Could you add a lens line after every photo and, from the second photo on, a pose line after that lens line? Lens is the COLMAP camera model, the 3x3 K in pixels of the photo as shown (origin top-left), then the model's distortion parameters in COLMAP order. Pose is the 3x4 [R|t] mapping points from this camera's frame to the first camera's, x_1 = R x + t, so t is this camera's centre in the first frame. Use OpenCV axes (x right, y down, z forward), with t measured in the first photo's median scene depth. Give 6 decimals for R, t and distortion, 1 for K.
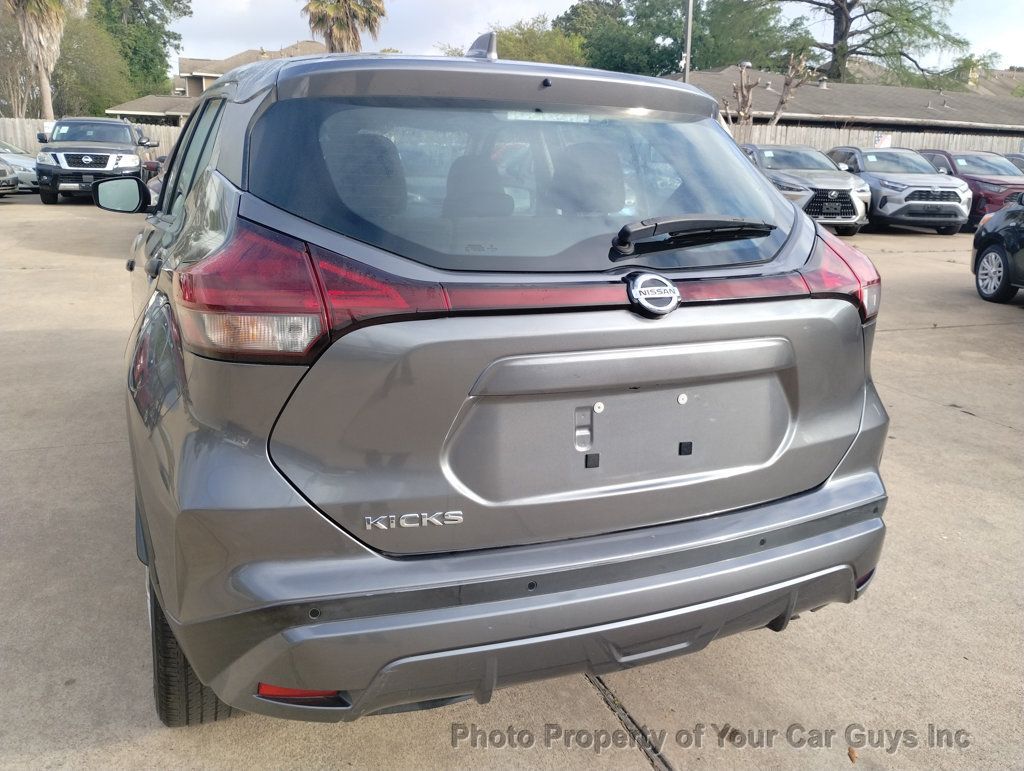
lens RADIAL K [[845.3, 0, 507.9], [0, 845.3, 381.7], [0, 0, 1]] dist [0.052542, -0.066238]
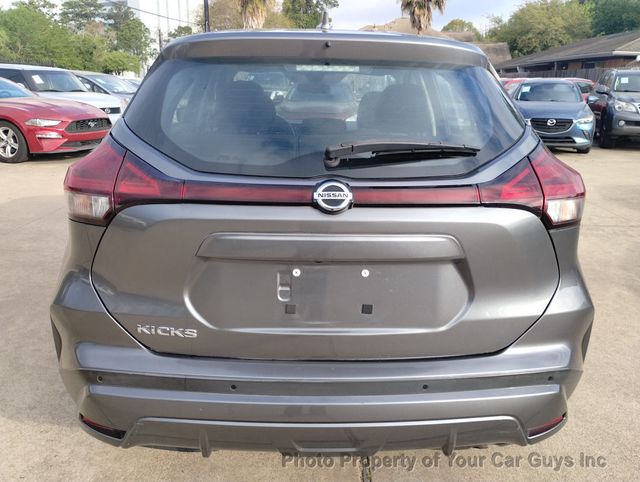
lens RADIAL K [[528.3, 0, 331.0], [0, 528.3, 234.4], [0, 0, 1]] dist [0.052542, -0.066238]
pose [[0.928281, 0.091433, -0.360464, 0.477653], [-0.088119, 0.995779, 0.025655, -0.061941], [0.361288, 0.007949, 0.932420, 0.185206]]
